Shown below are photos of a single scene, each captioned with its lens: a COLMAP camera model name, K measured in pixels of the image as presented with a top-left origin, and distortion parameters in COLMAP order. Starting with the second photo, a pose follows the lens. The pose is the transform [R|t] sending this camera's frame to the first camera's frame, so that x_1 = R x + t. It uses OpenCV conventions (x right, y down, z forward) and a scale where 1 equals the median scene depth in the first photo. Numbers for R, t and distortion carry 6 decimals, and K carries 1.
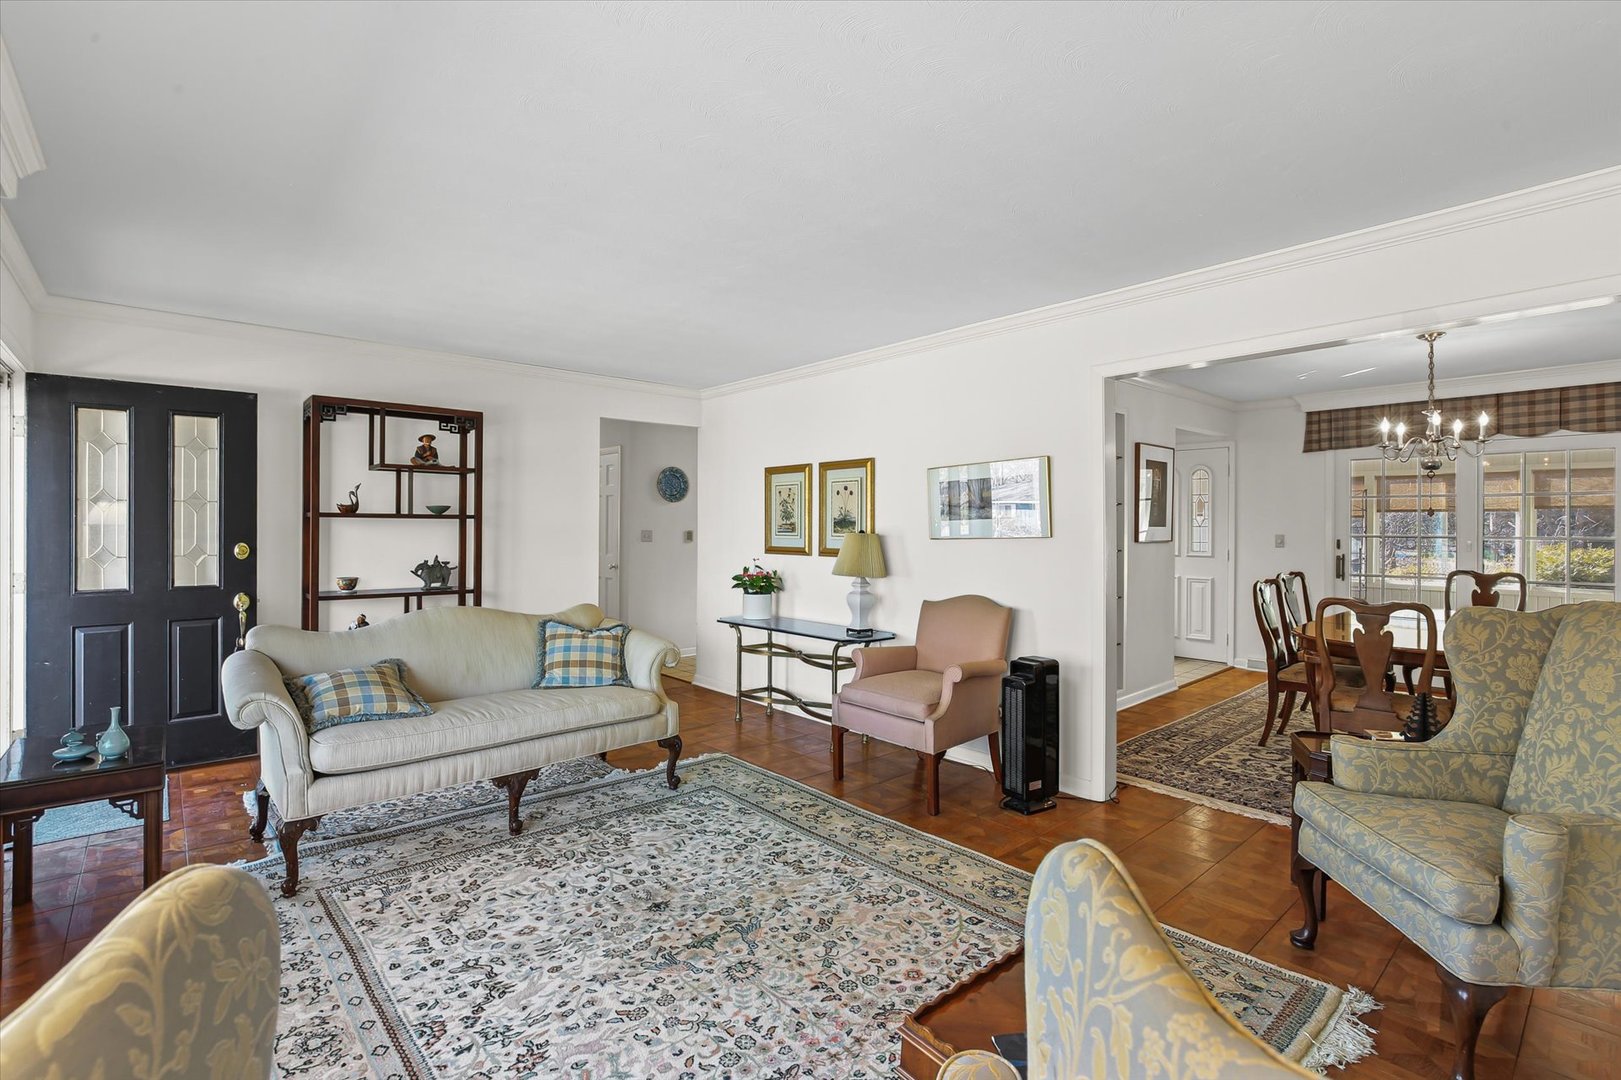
lens RADIAL K [[765.0, 0, 791.8], [0, 765.0, 527.5], [0, 0, 1]] dist [-0.001167, 0.001217]
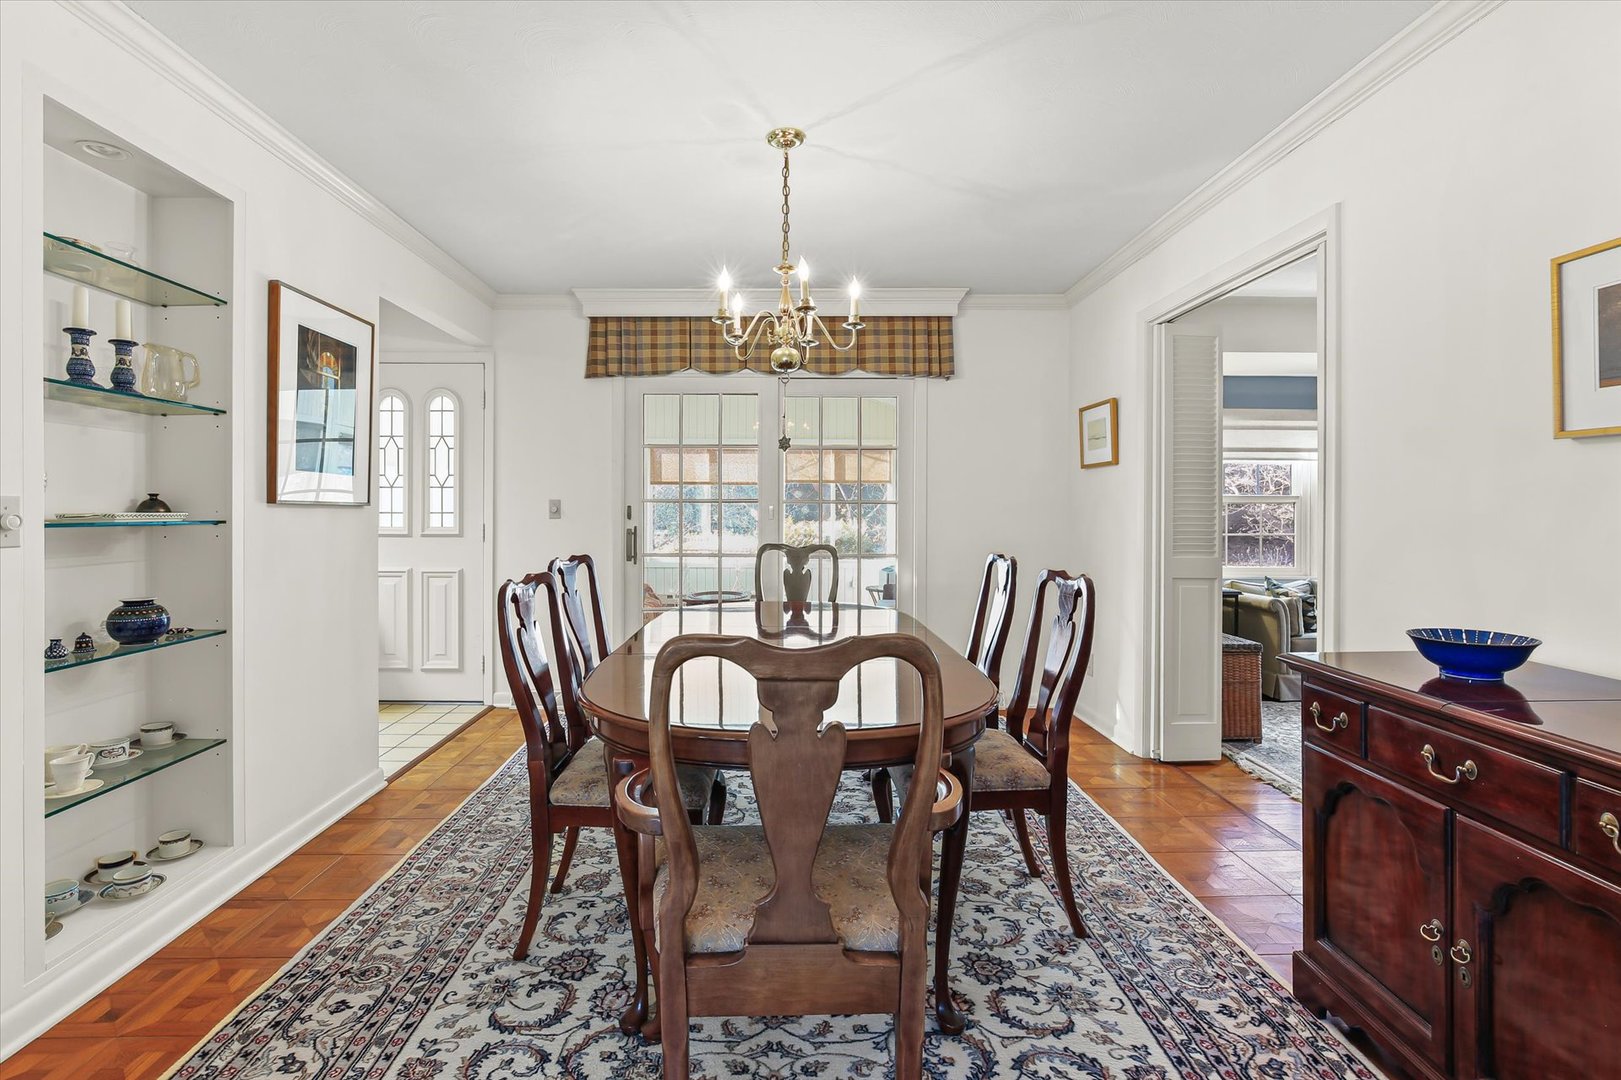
lens RADIAL K [[755.2, 0, 809.2], [0, 755.2, 519.9], [0, 0, 1]] dist [-0.022531, 0.000582]
pose [[0.628822, -0.006534, 0.777522, 0.285286], [0.001411, 0.999973, 0.007262, 0.024029], [-0.777548, -0.003470, 0.628814, 0.443882]]
